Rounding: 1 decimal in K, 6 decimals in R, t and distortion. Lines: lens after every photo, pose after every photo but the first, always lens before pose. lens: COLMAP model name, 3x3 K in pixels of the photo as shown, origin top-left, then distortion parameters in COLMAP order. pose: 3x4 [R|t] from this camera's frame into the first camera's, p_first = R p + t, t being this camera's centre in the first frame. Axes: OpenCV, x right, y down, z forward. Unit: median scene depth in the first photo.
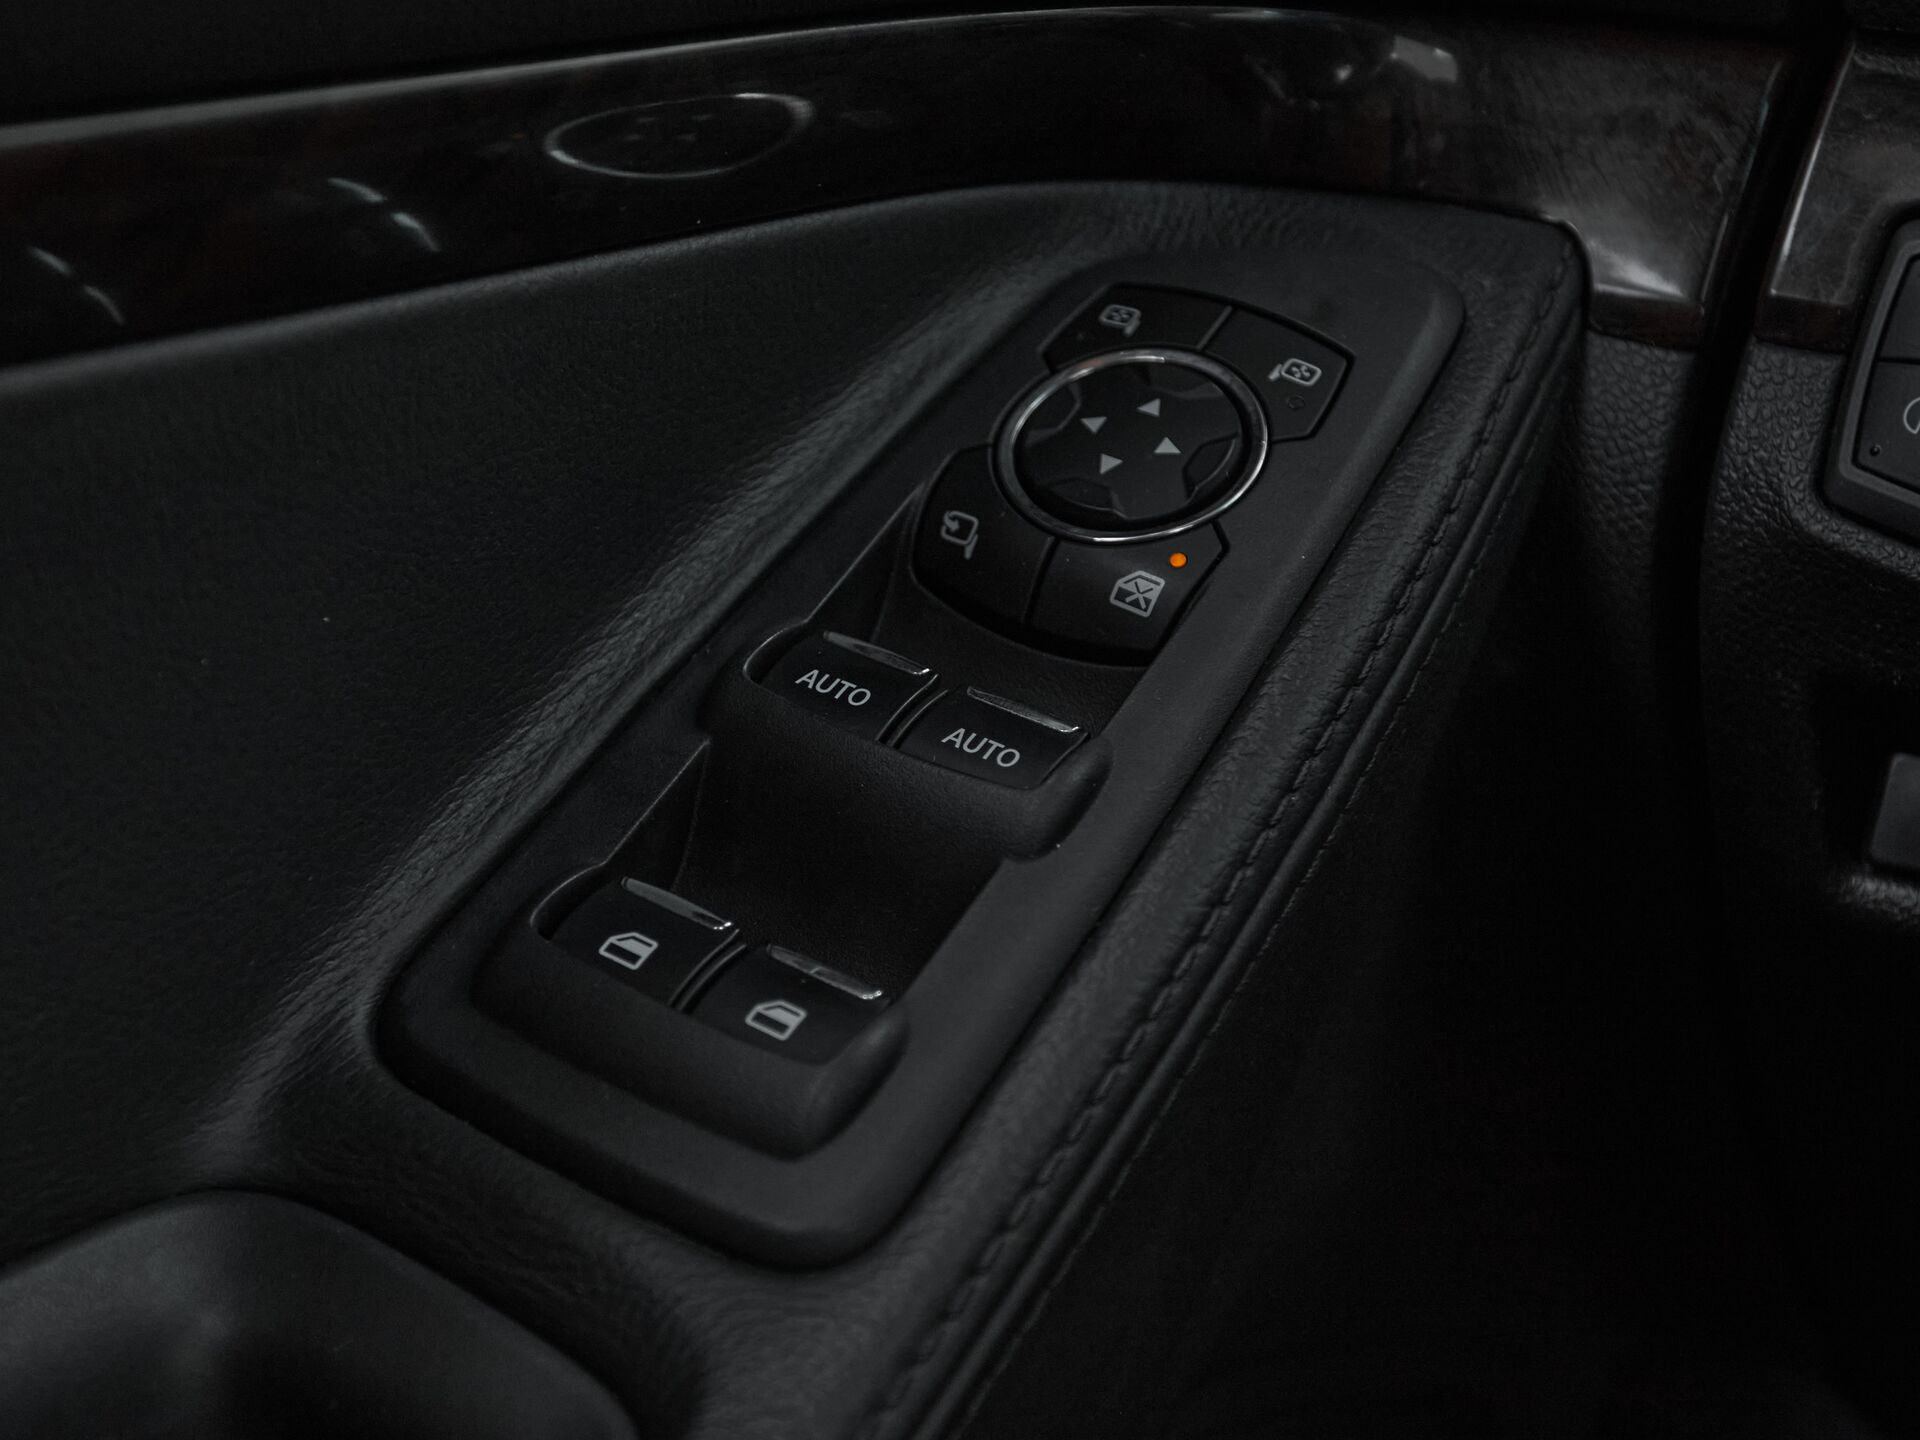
lens RADIAL K [[2942.3, 0, 960.0], [0, 2942.3, 720.0], [0, 0, 1]] dist [0.012901, 0.063226]
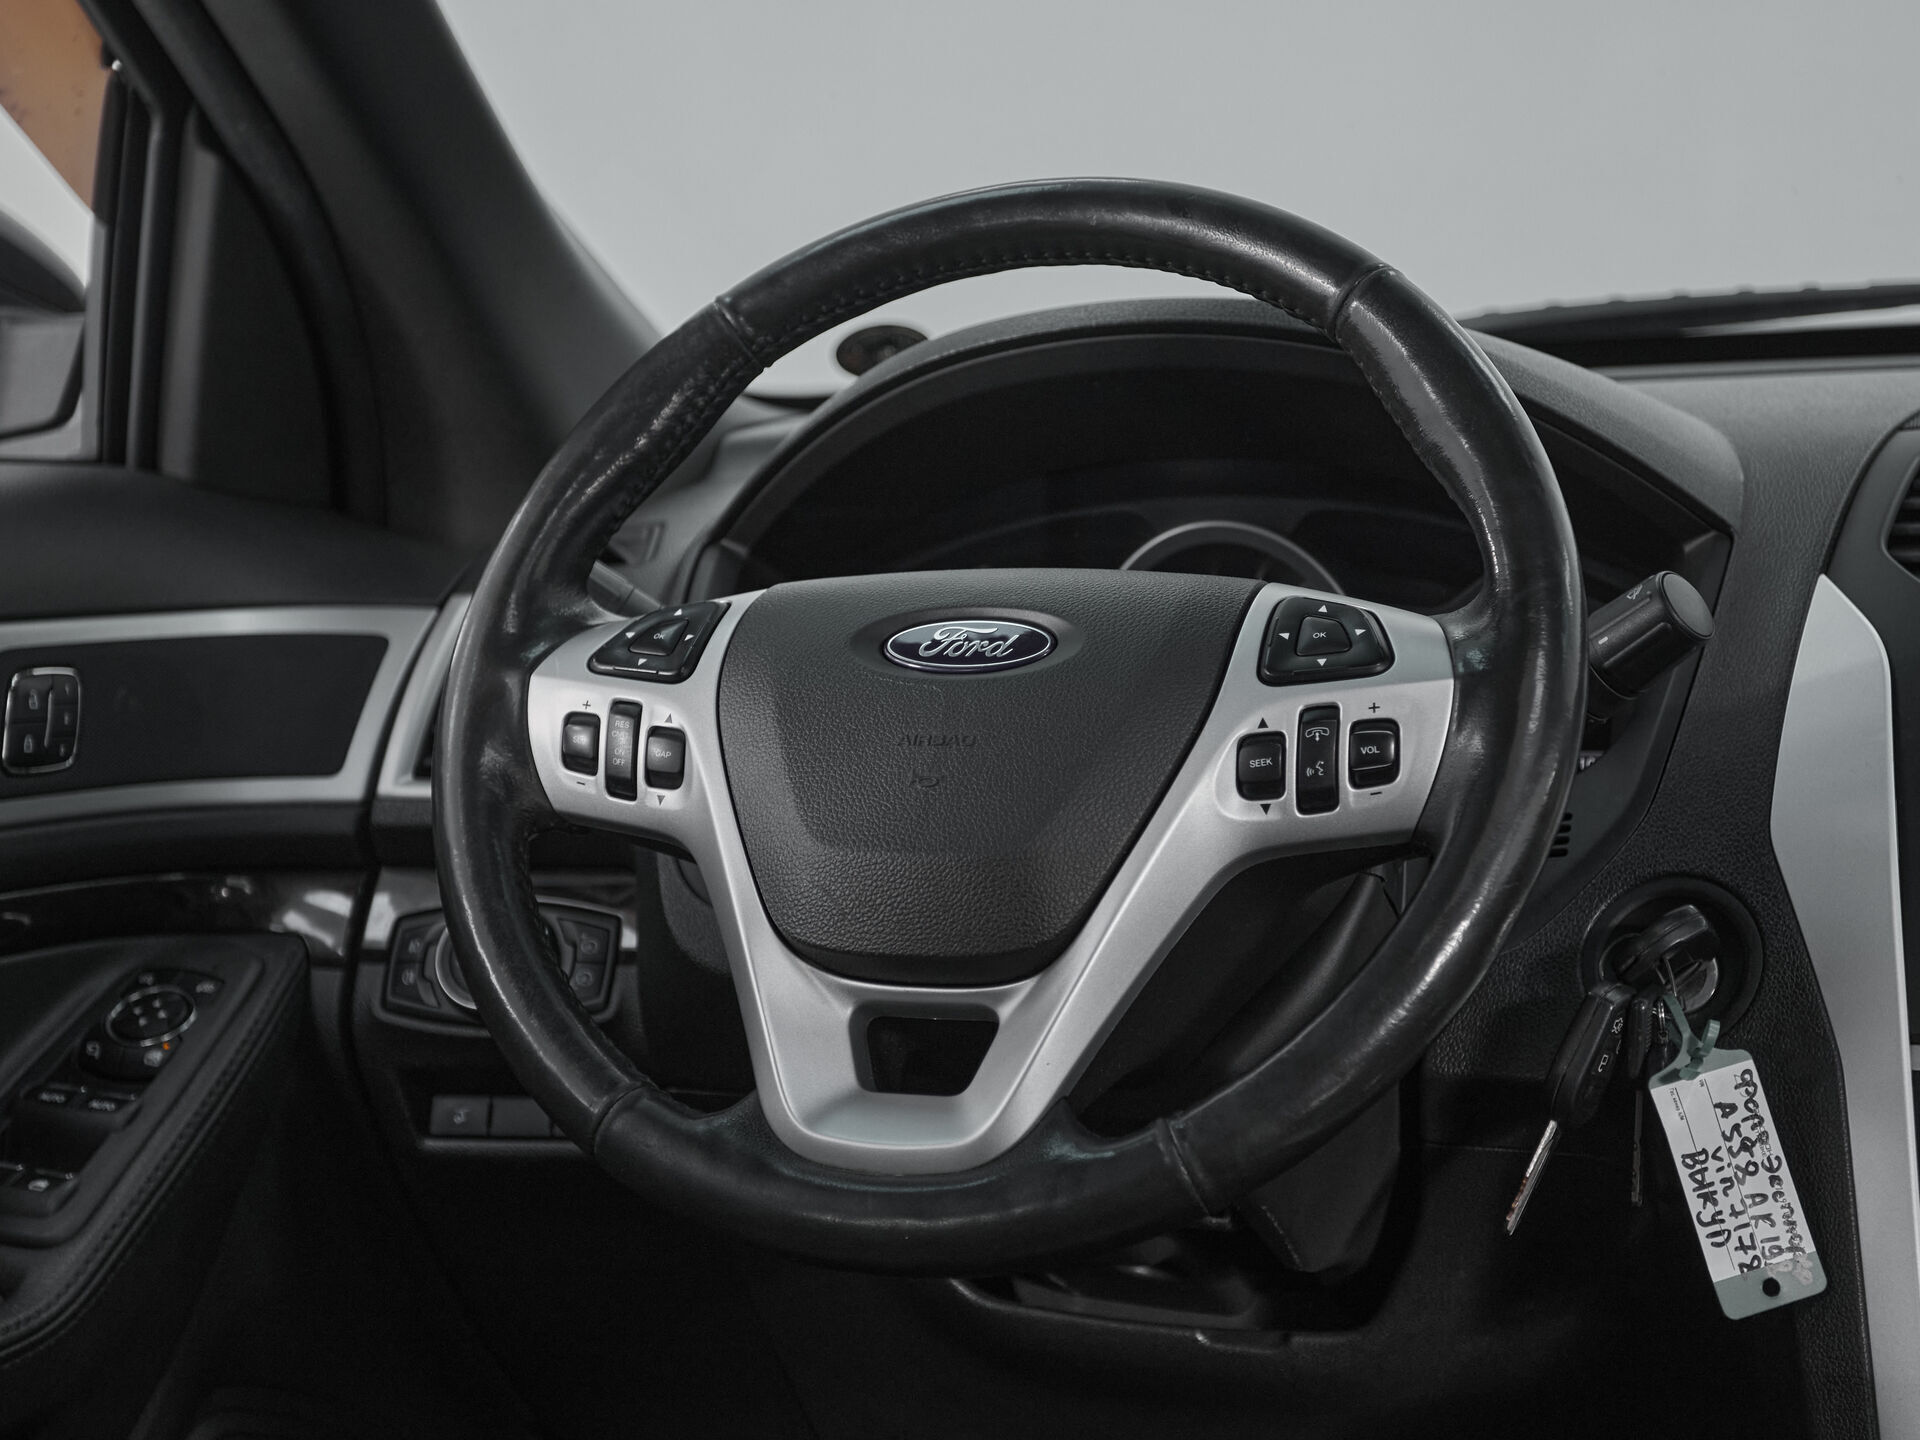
lens RADIAL K [[2942.3, 0, 960.0], [0, 2942.3, 720.0], [0, 0, 1]] dist [0.012901, 0.063226]
pose [[0.961145, -0.087090, 0.261946, 0.091004], [0.161386, 0.947141, -0.277268, 0.590741], [-0.223953, 0.308769, 0.924395, -2.070756]]
